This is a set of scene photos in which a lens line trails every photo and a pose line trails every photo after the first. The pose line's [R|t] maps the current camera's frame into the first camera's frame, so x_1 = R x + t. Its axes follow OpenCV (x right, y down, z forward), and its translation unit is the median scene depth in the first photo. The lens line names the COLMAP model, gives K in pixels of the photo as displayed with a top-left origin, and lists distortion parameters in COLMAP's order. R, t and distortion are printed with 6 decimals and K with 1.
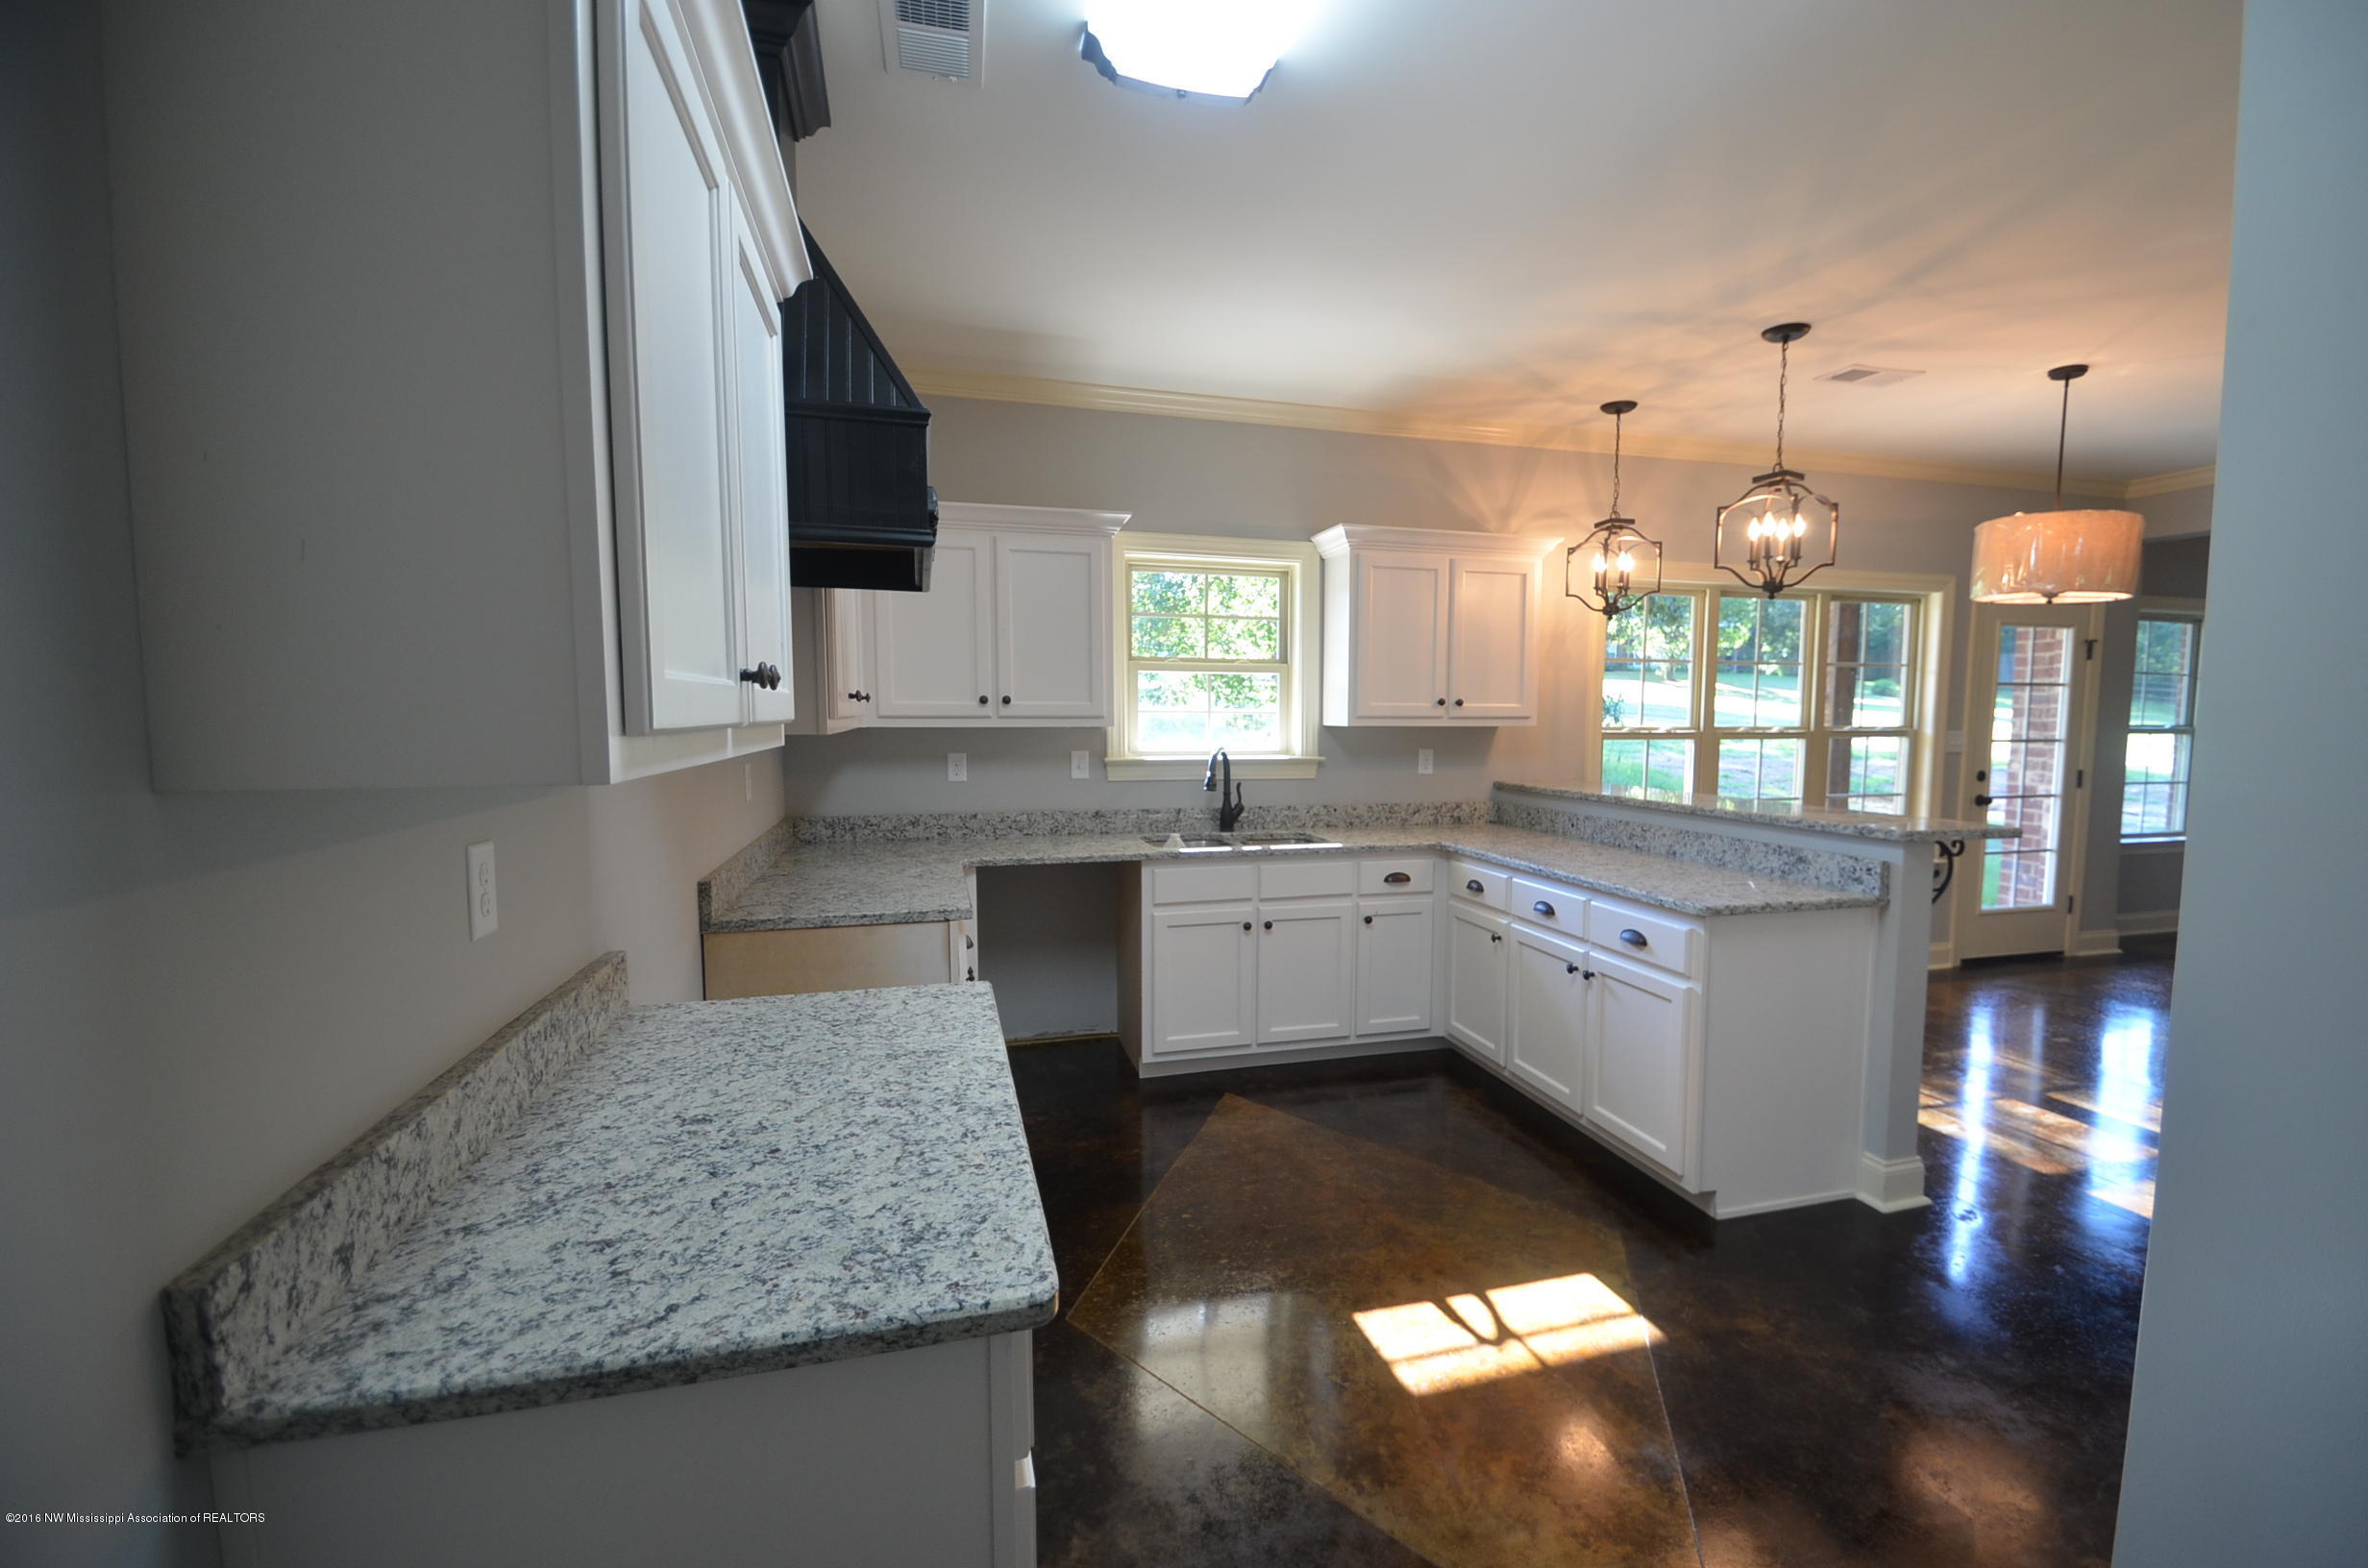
lens RADIAL K [[1022.1, 0, 1189.7], [0, 1022.1, 806.7], [0, 0, 1]] dist [-0.000881, -0.008161]
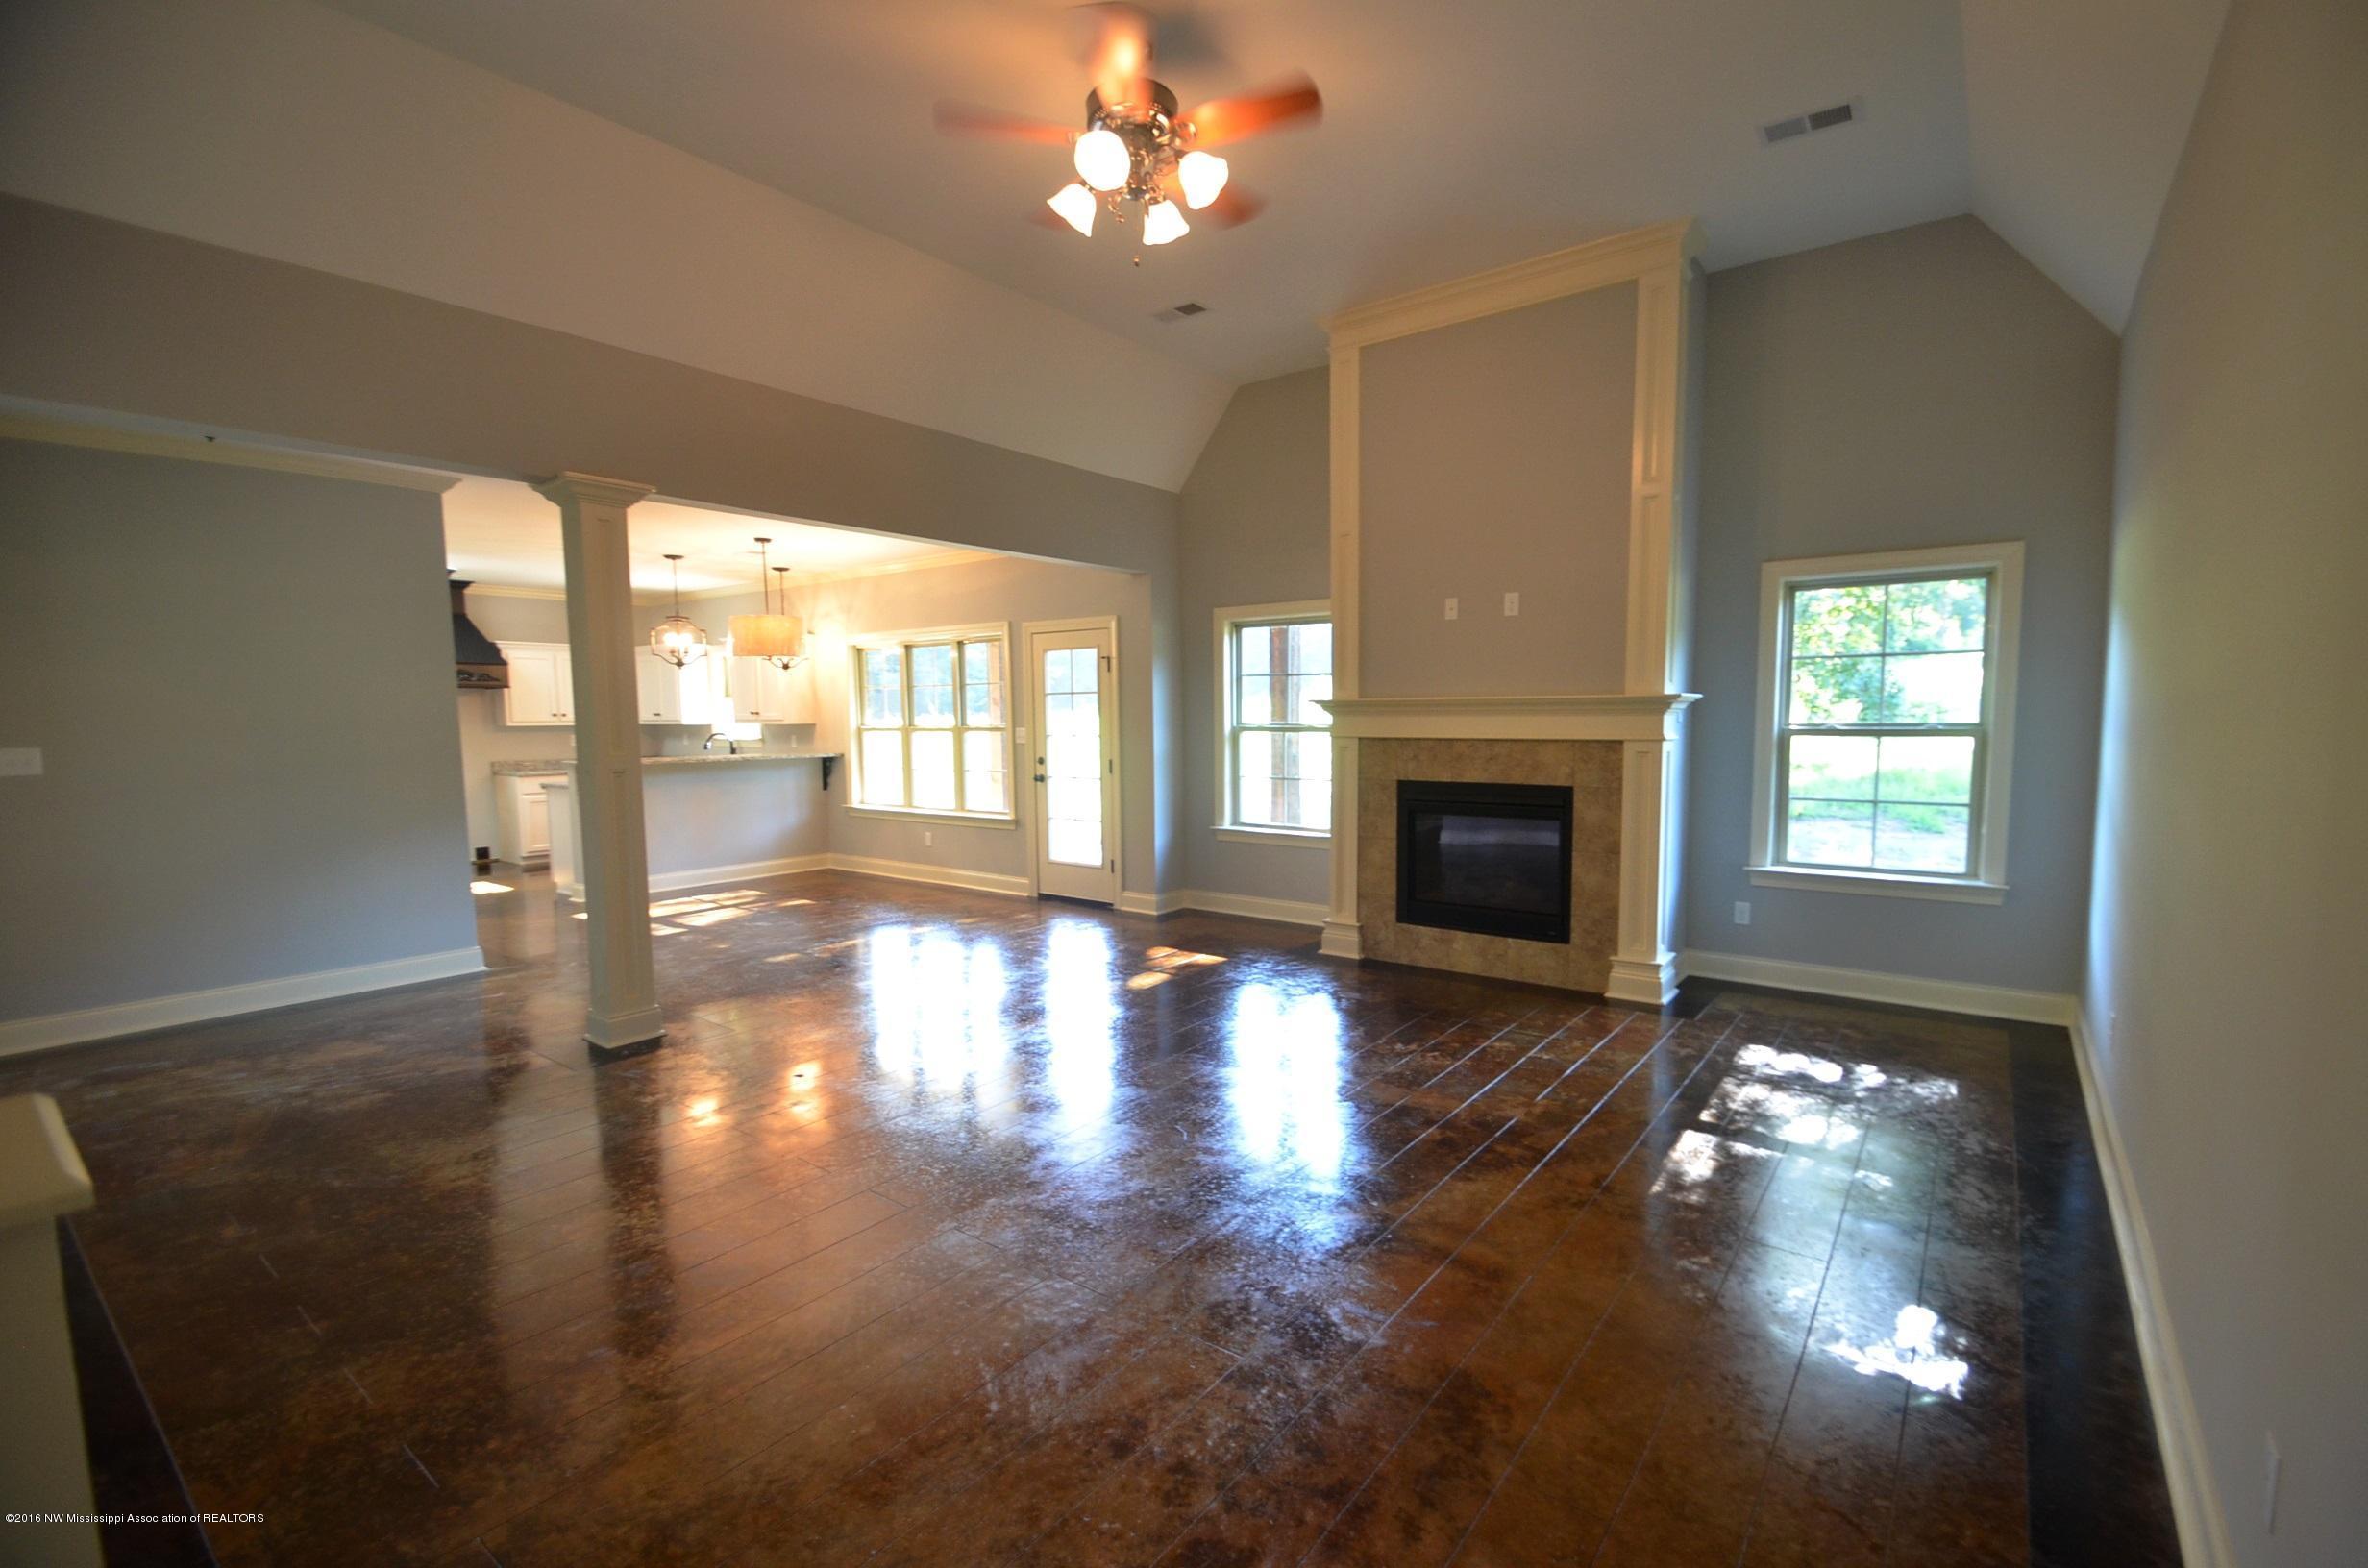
lens RADIAL K [[1022.1, 0, 1231.3], [0, 1022.1, 810.3], [0, 0, 1]] dist [-0.000881, -0.008161]
pose [[0.628376, 0.068957, -0.774848, 1.976024], [-0.059911, 0.997395, 0.040176, -0.033584], [0.775599, 0.021177, 0.630870, 0.321903]]
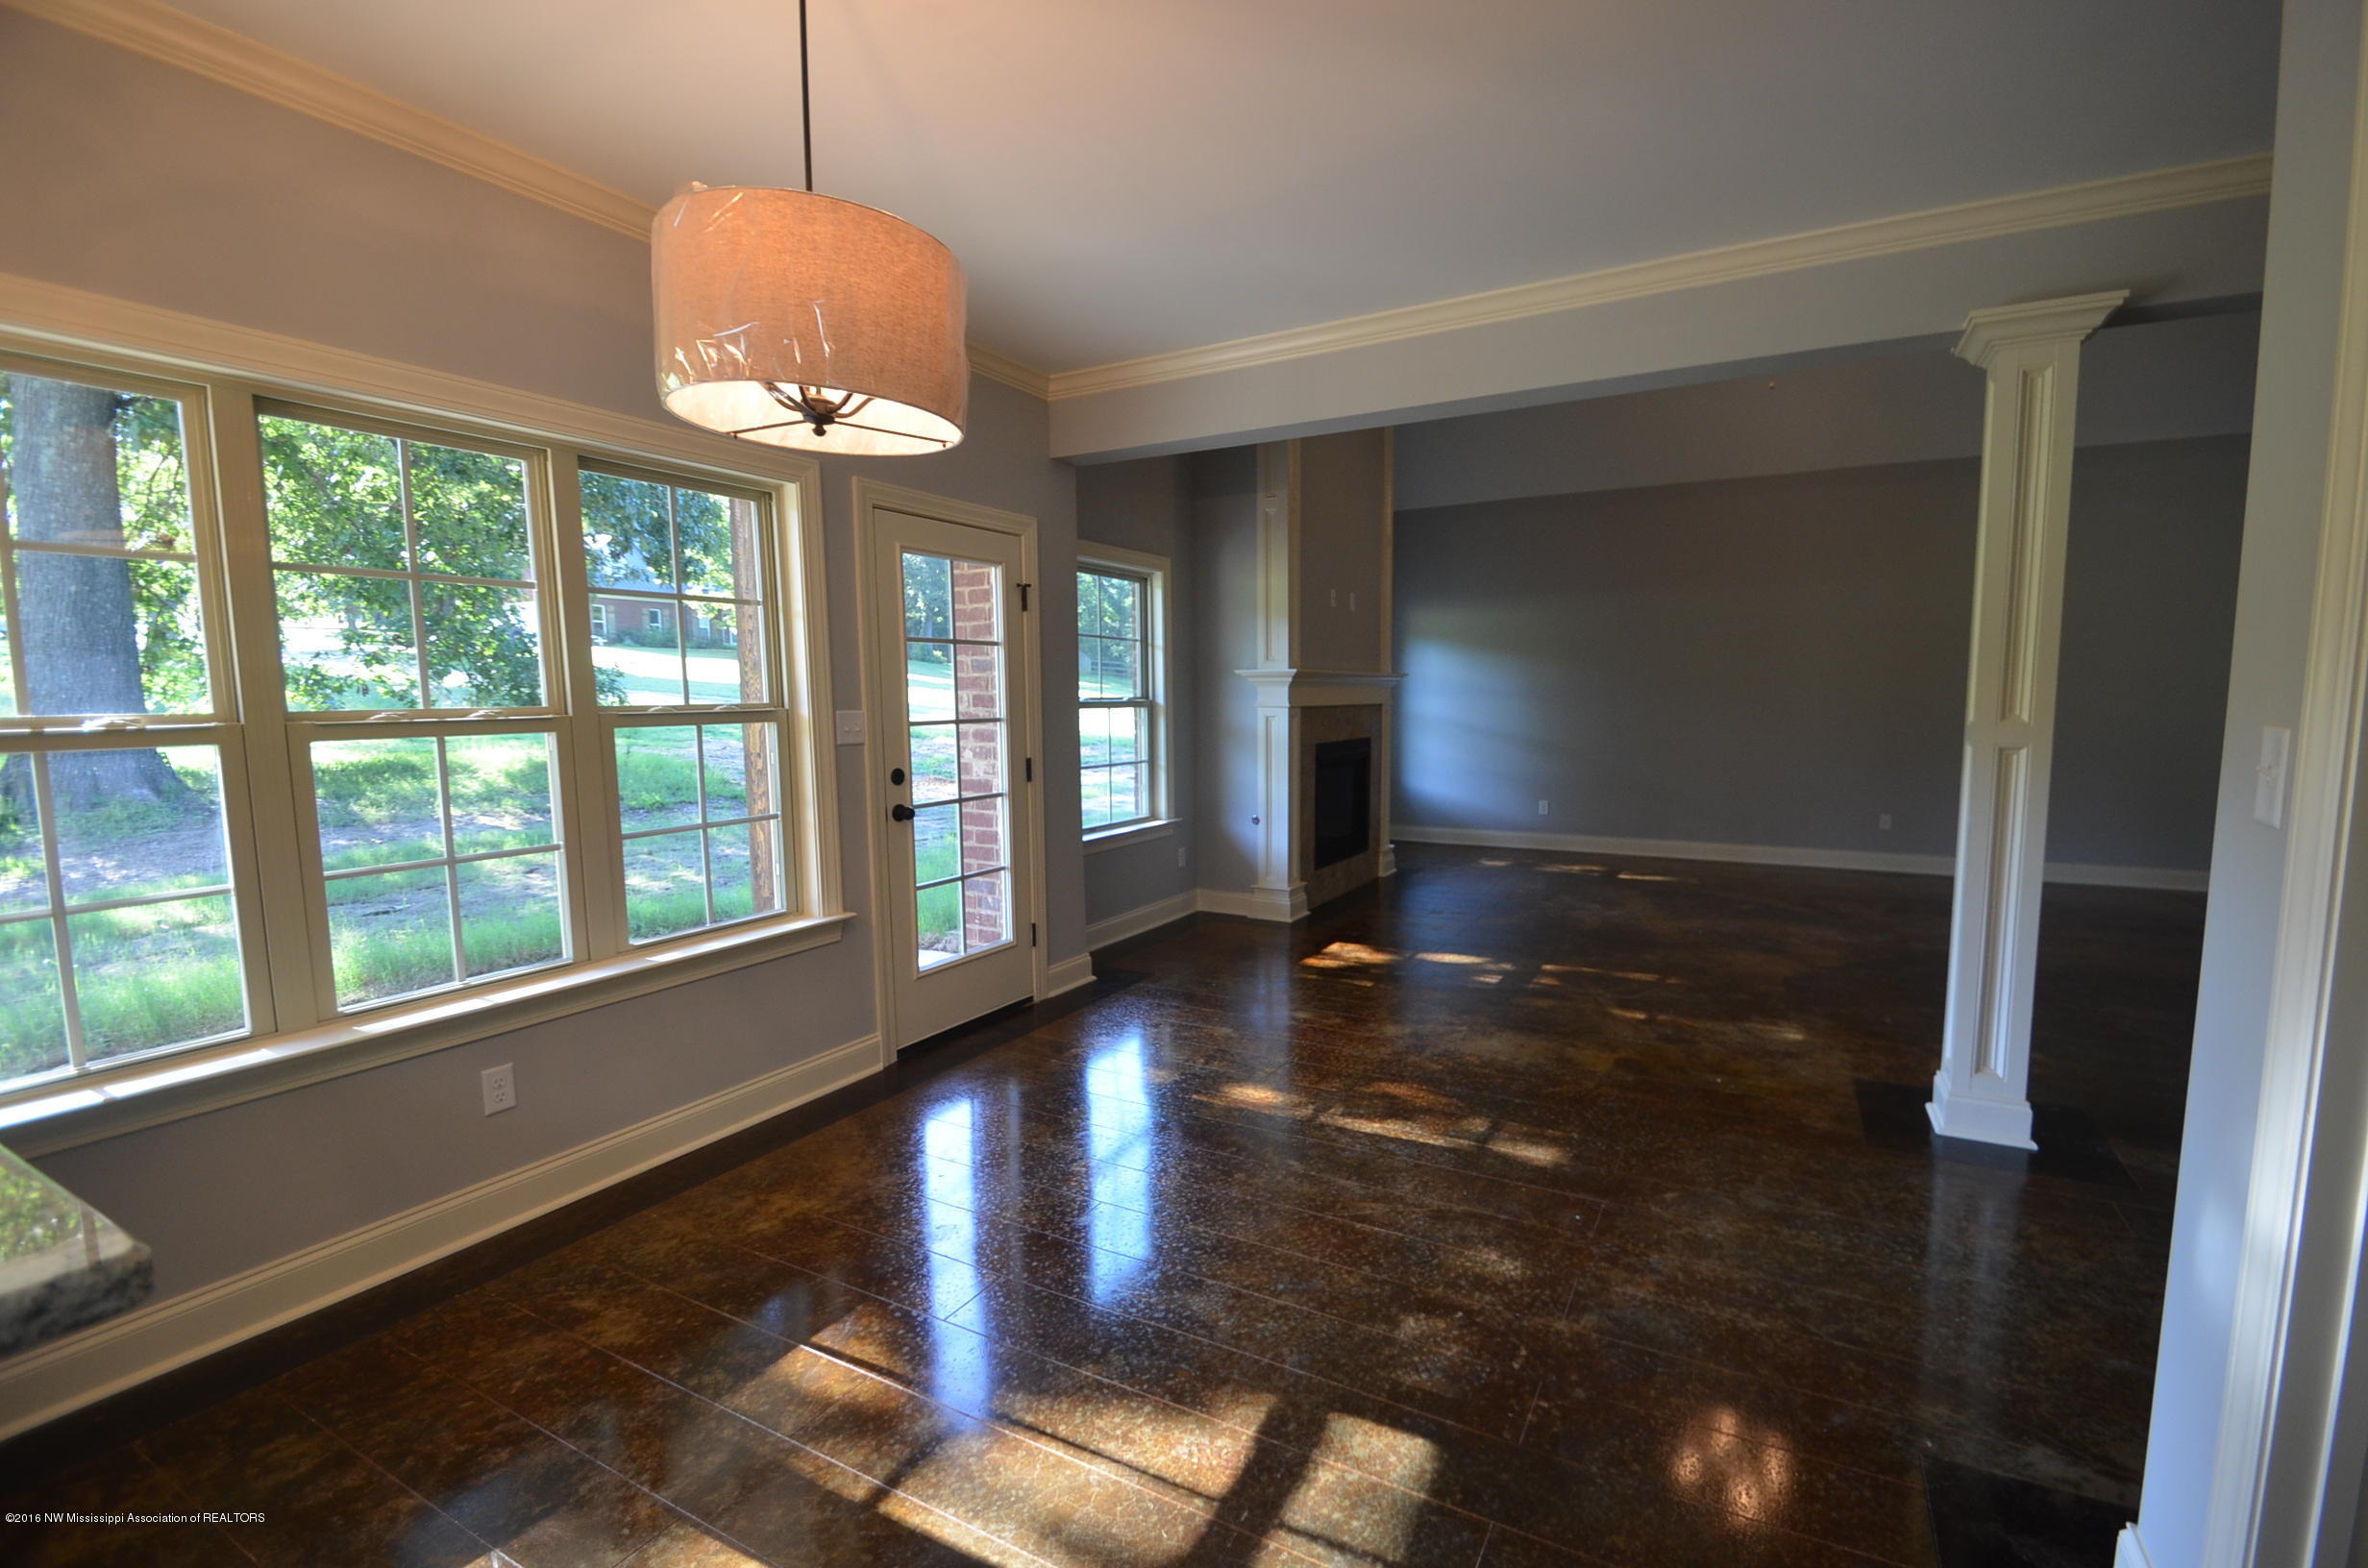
lens RADIAL K [[1022.1, 0, 1234.3], [0, 1022.1, 804.7], [0, 0, 1]] dist [-0.000881, -0.008161]
pose [[0.680569, -0.086605, 0.727548, 0.429316], [0.071429, 0.996102, 0.051756, -0.030464], [-0.729194, 0.016745, 0.684102, 0.373626]]
